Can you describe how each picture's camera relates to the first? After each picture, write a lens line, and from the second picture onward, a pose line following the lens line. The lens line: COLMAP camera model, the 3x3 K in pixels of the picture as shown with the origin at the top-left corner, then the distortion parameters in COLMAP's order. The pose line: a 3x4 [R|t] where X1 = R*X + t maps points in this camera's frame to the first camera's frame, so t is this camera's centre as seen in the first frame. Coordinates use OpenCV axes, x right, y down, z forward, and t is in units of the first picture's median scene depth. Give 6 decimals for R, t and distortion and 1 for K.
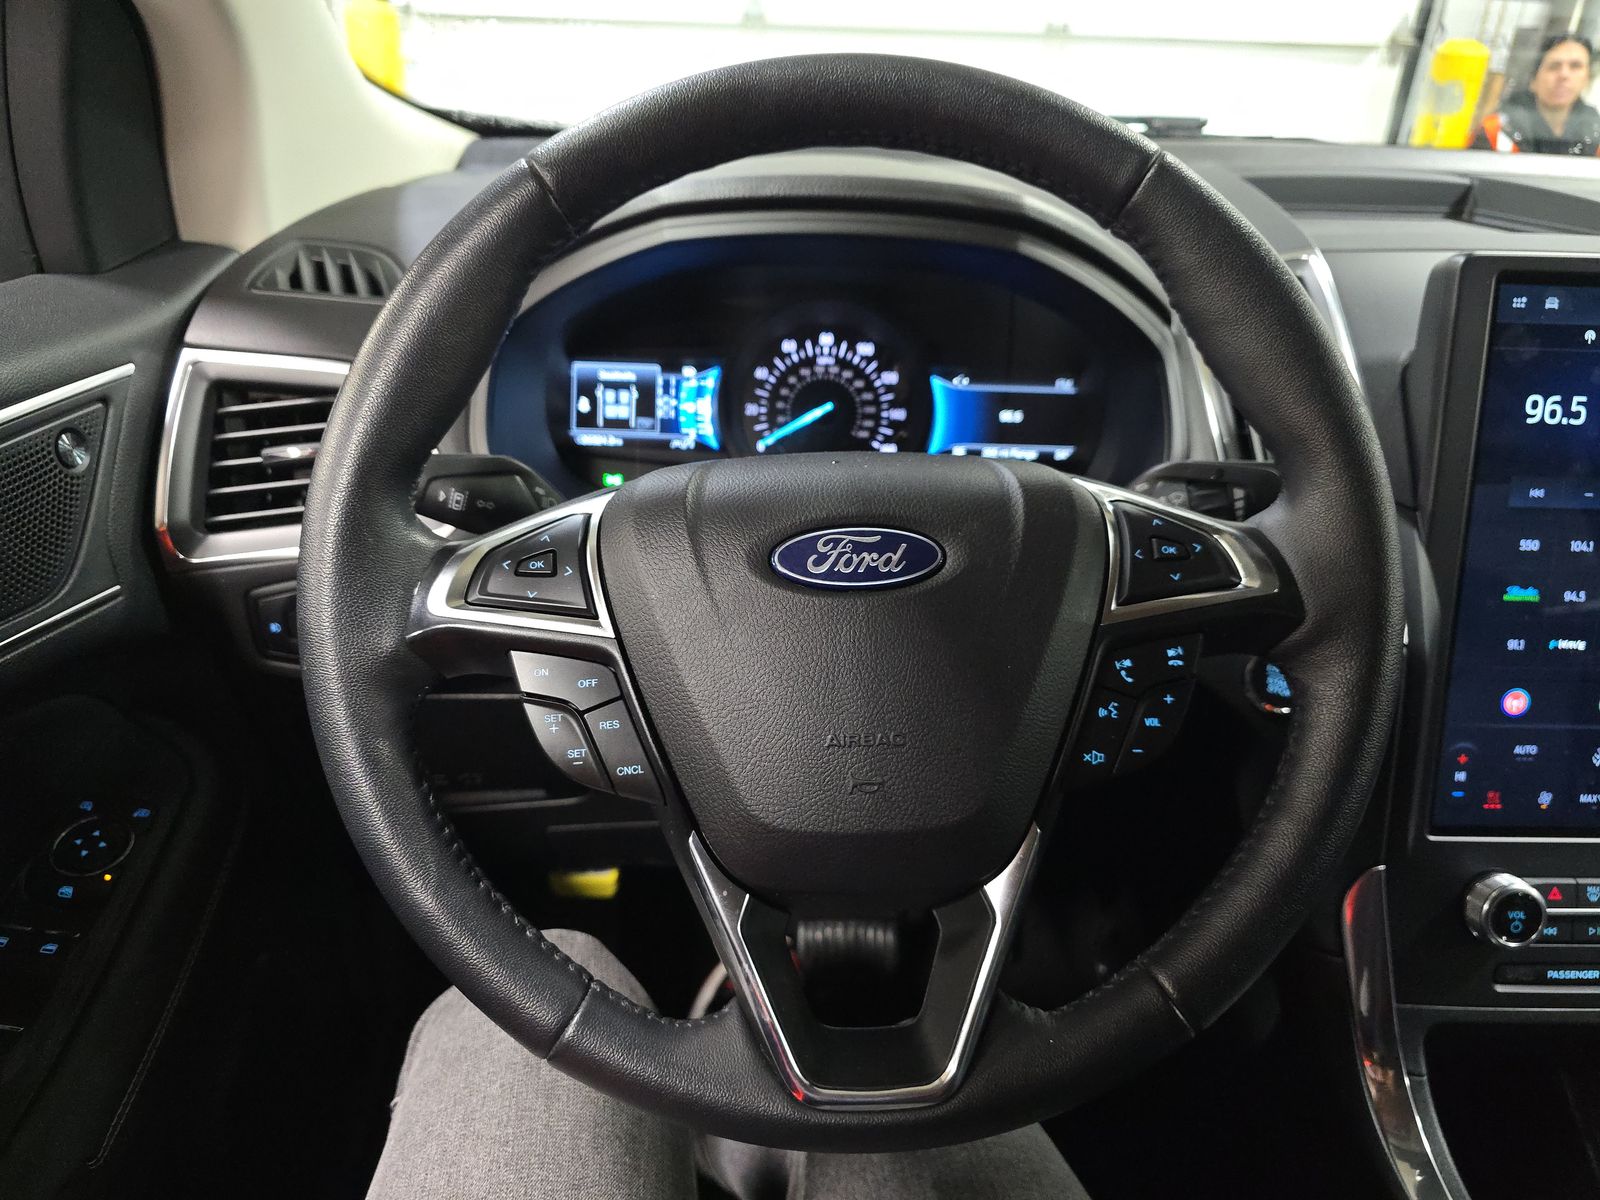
lens RADIAL K [[1062.6, 0, 798.4], [0, 1062.6, 607.1], [0, 0, 1]] dist [0.045276, -0.050320]
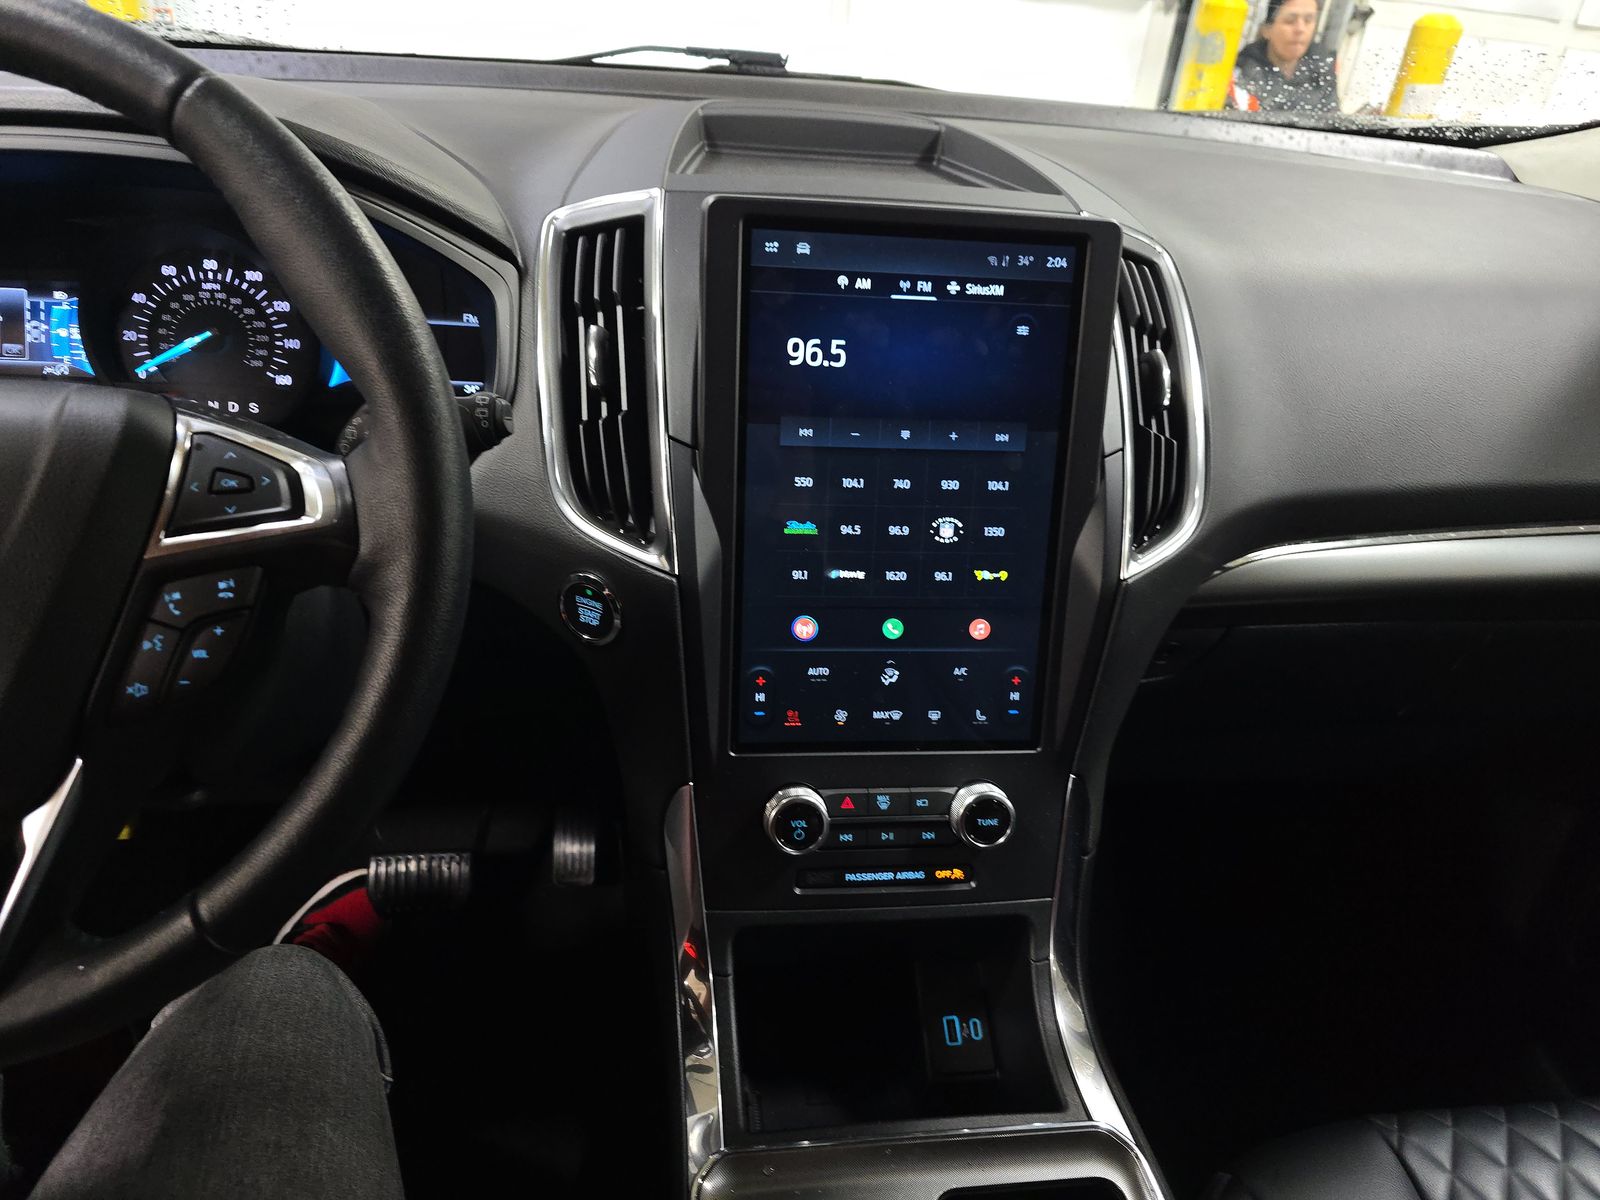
lens RADIAL K [[1041.2, 0, 800.0], [0, 1041.2, 600.0], [0, 0, 1]] dist [0.091565, -0.096902]
pose [[0.994173, -0.010822, 0.107252, 0.450955], [0.005021, 0.998517, 0.054212, 0.003162], [-0.107680, -0.053358, 0.992753, -0.029060]]
